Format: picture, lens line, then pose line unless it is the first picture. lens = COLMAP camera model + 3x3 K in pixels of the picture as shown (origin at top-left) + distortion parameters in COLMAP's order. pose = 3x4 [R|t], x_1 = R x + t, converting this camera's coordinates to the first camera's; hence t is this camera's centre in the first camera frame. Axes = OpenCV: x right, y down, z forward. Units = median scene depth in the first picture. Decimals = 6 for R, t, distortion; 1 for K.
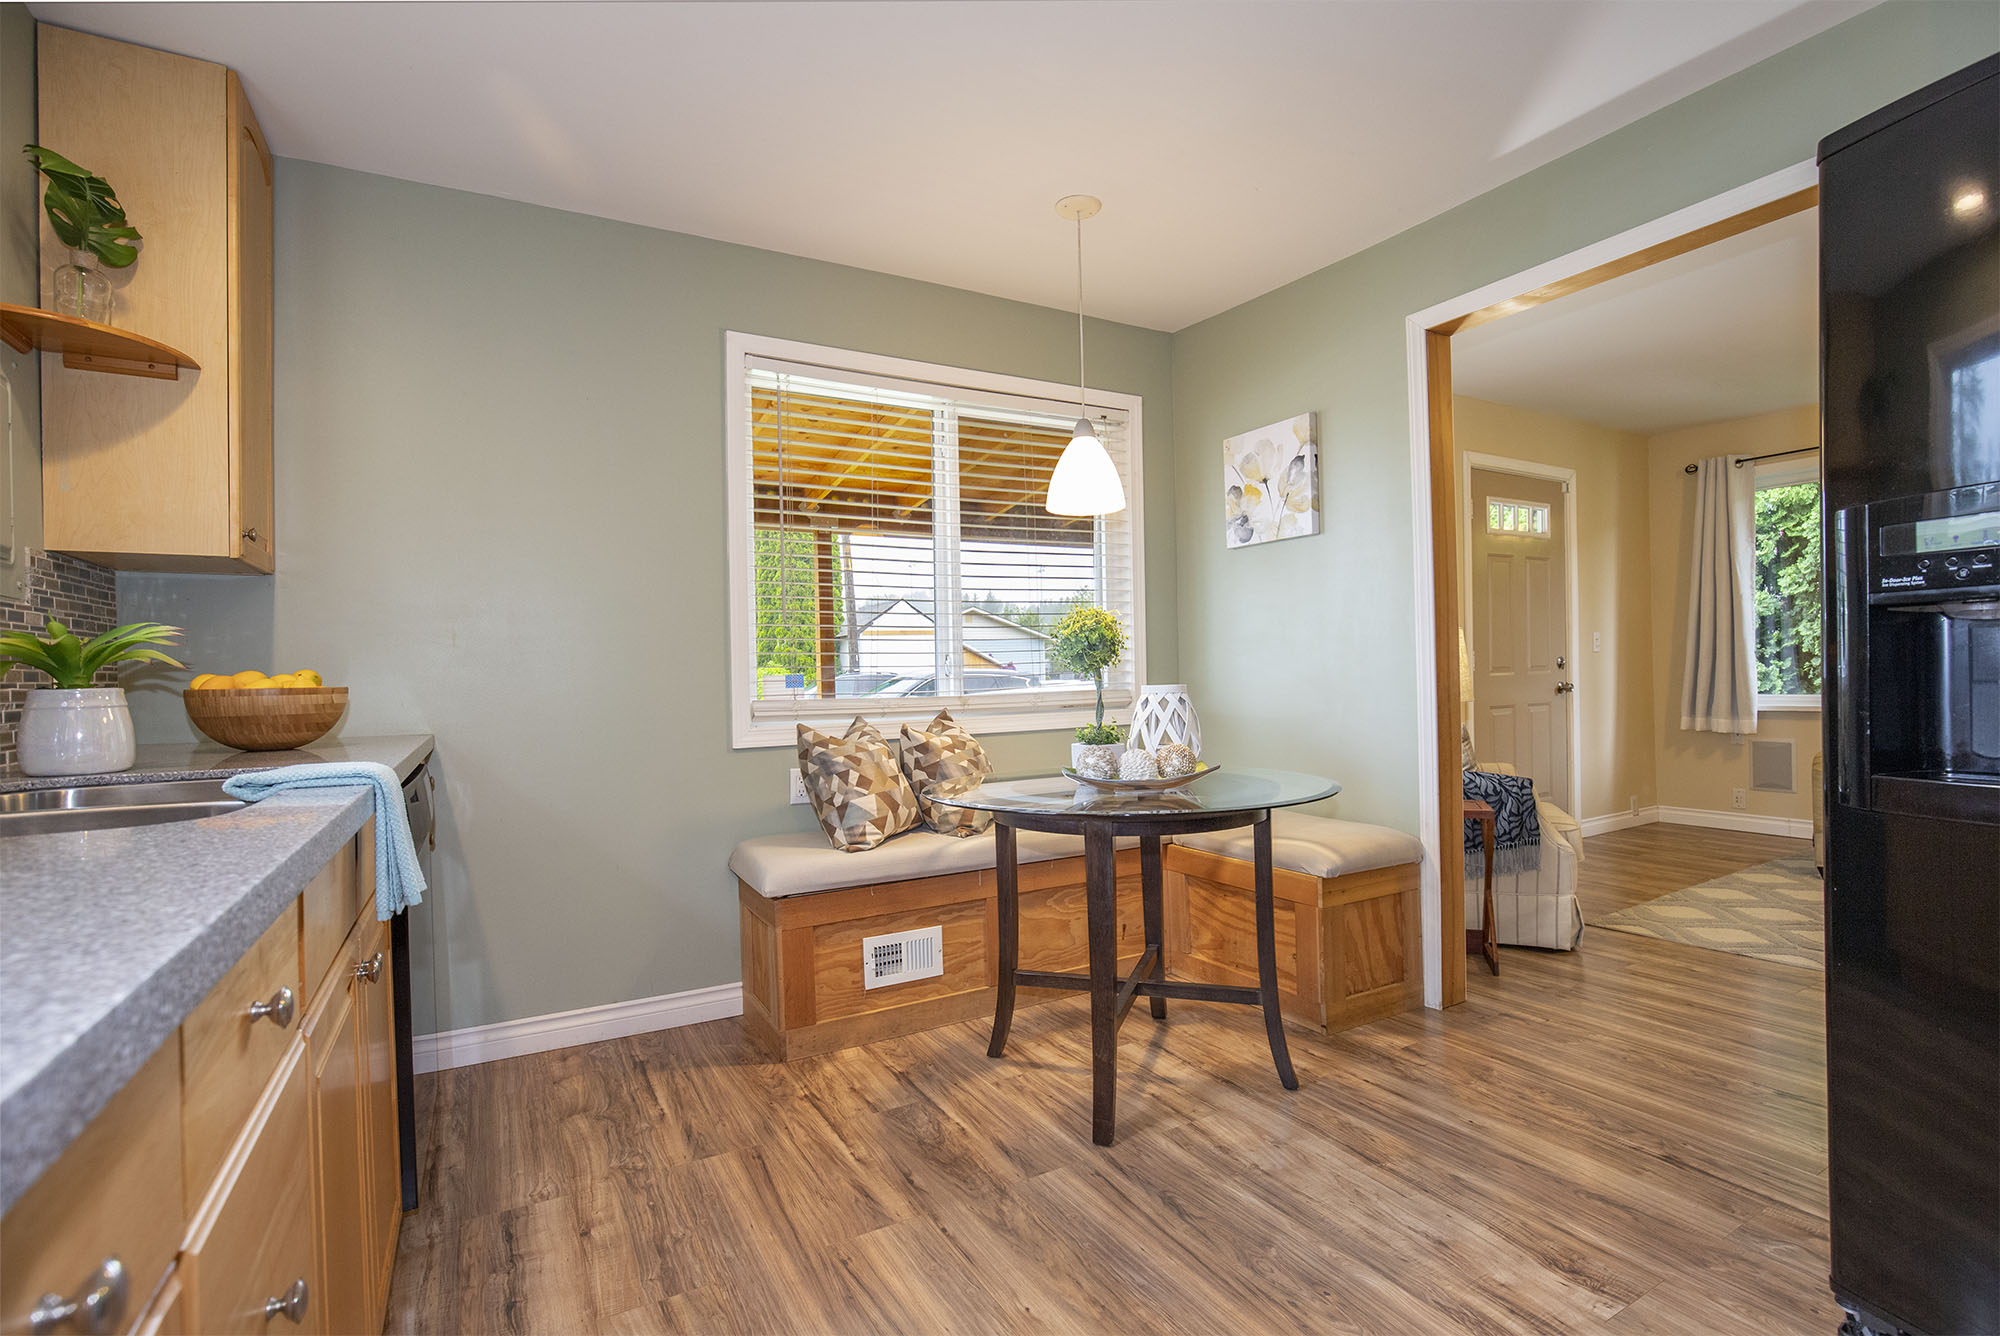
lens RADIAL K [[912.7, 0, 994.7], [0, 912.7, 672.9], [0, 0, 1]] dist [-0.031677, 0.006774]
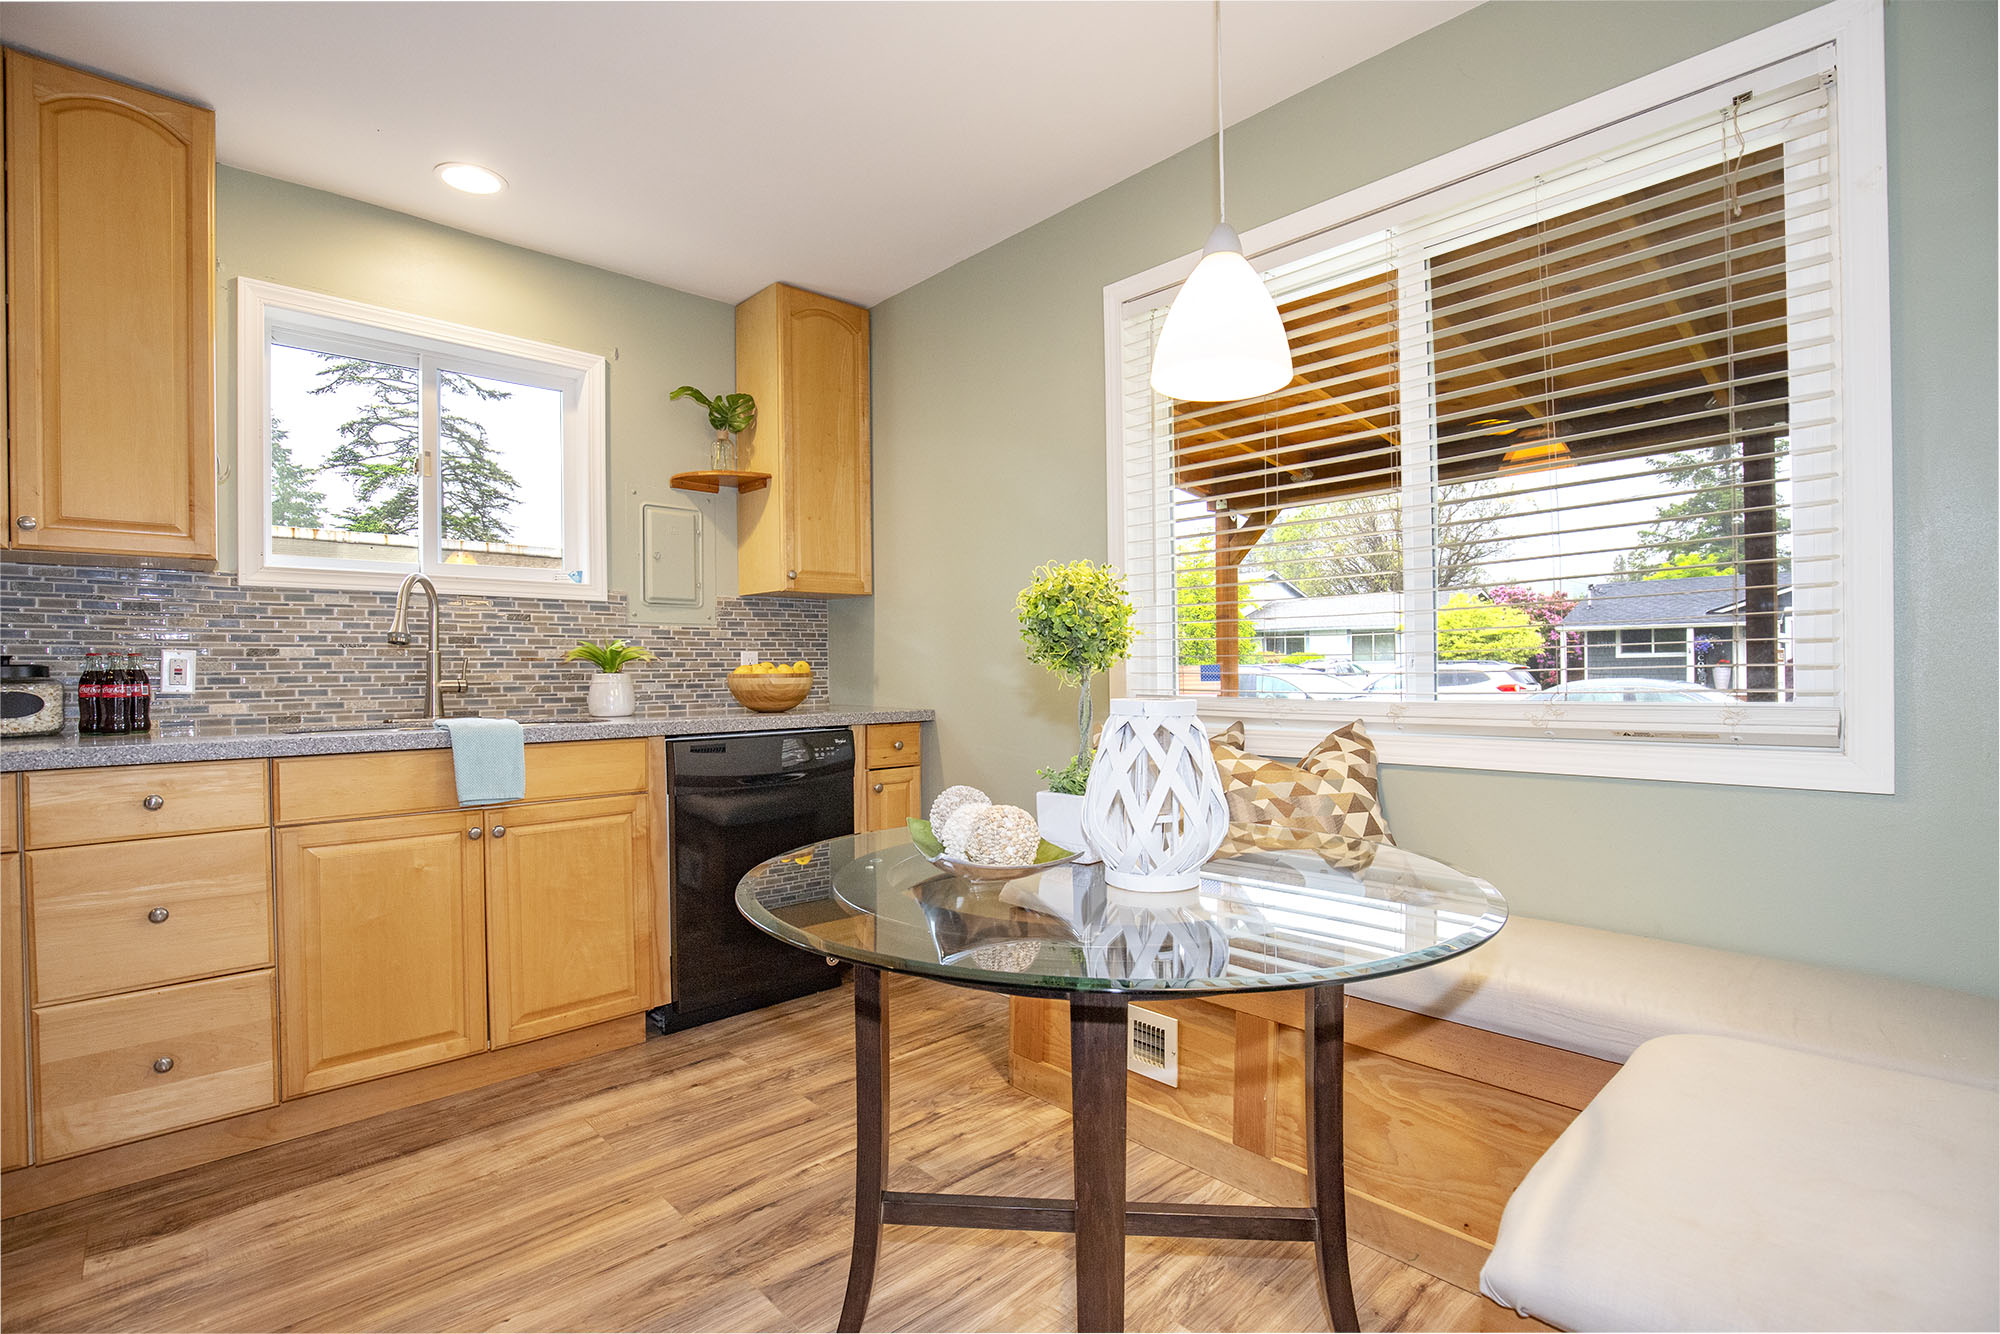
lens RADIAL K [[912.7, 0, 1000.4], [0, 912.7, 674.5], [0, 0, 1]] dist [-0.031677, 0.006774]
pose [[0.250668, 0.023456, -0.967789, 0.823989], [0.006358, 0.999645, 0.025874, -0.019066], [0.968052, -0.012639, 0.250430, 0.959673]]
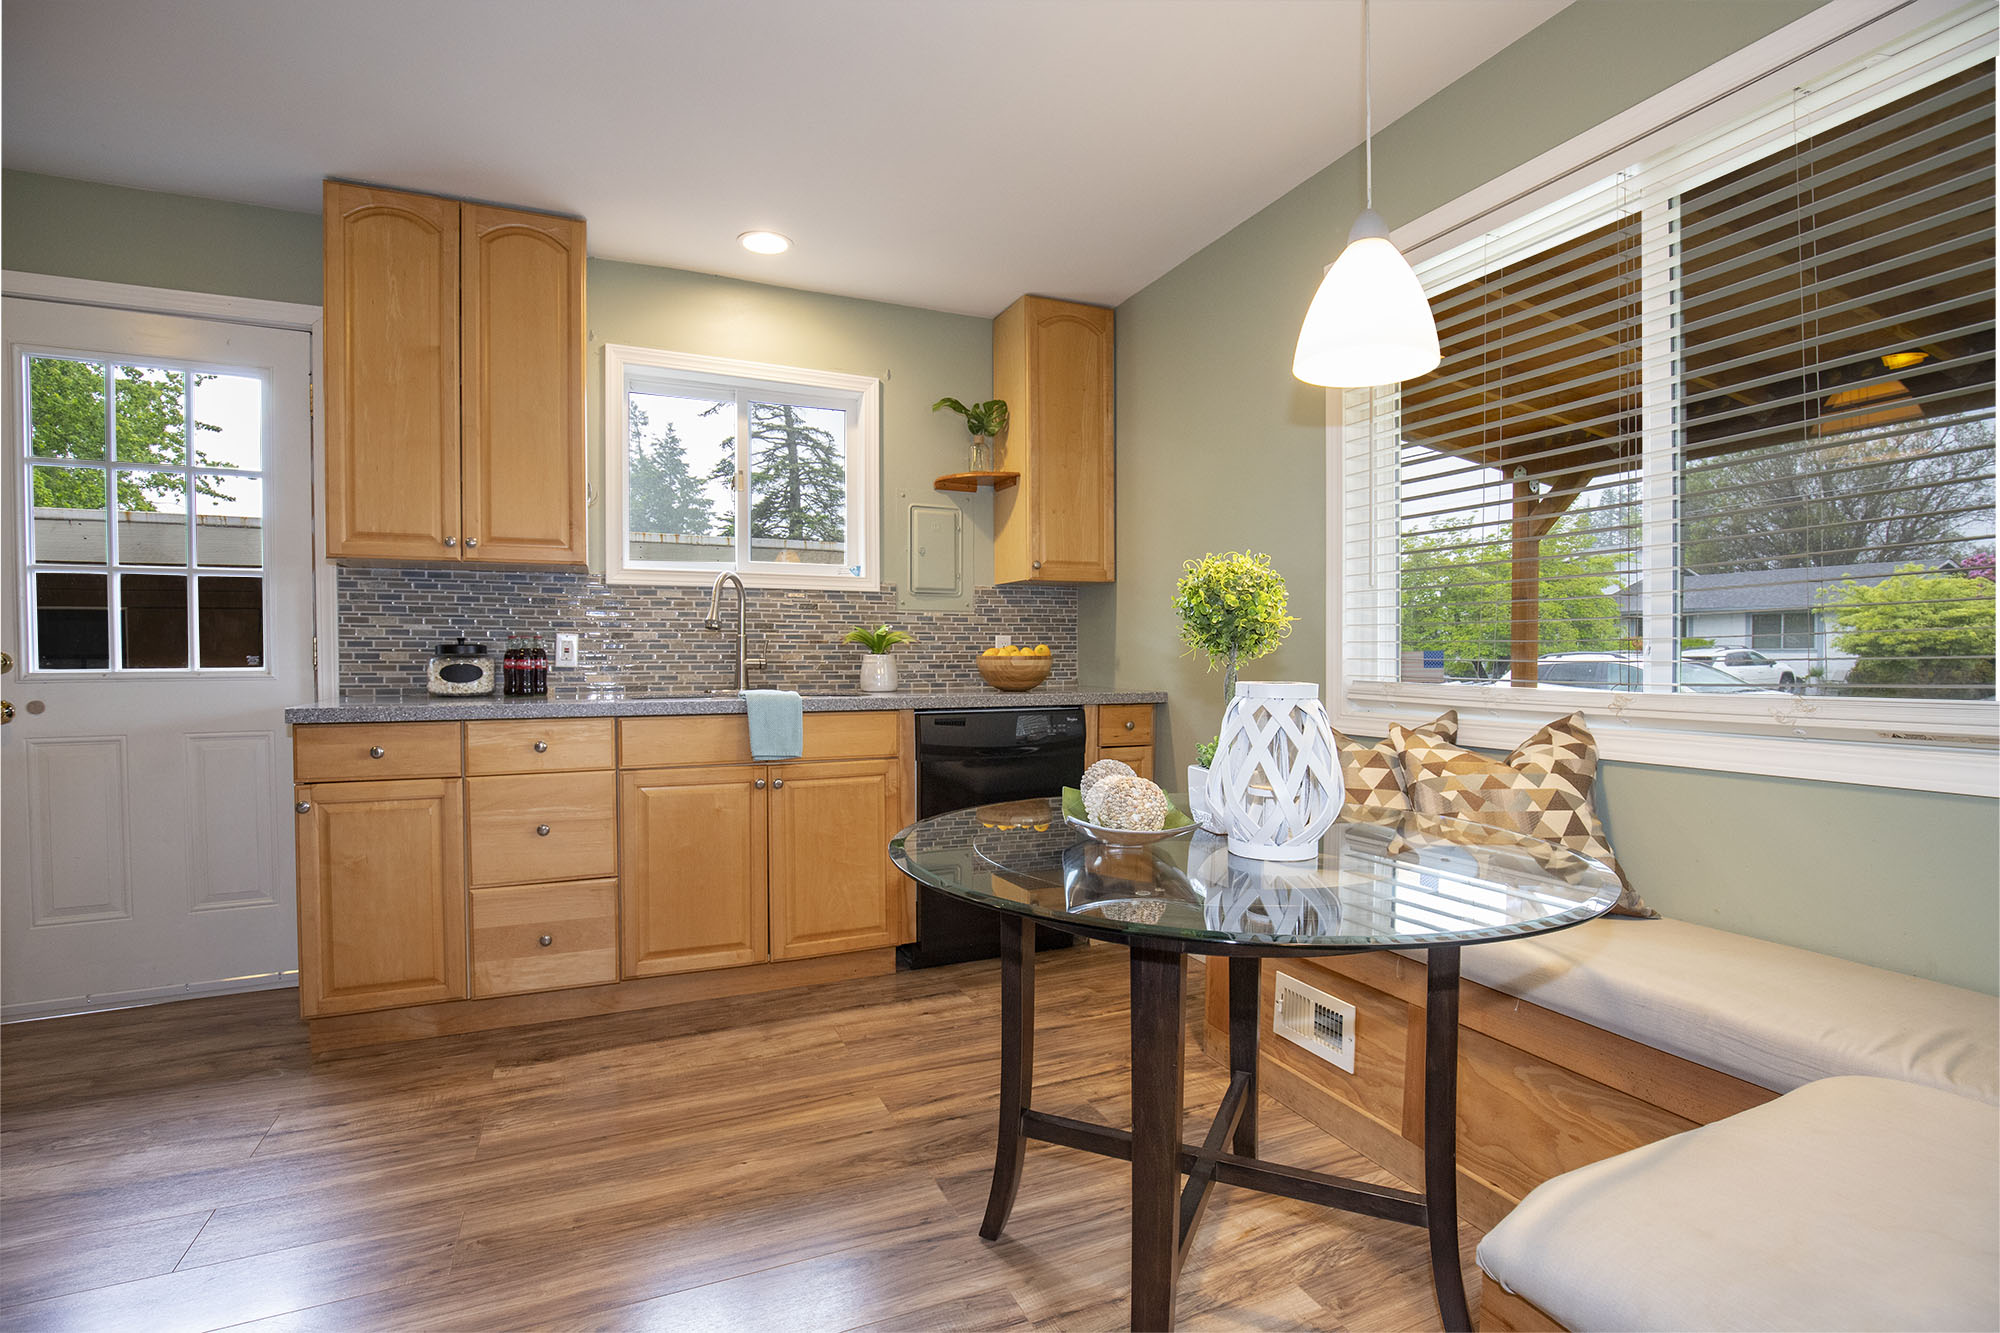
lens RADIAL K [[912.7, 0, 1005.4], [0, 912.7, 672.3], [0, 0, 1]] dist [-0.031677, 0.006774]
pose [[-0.082342, 0.039657, -0.995815, 0.920021], [0.004633, 0.999212, 0.039409, -0.019520], [0.996593, -0.001369, -0.082461, 1.093179]]
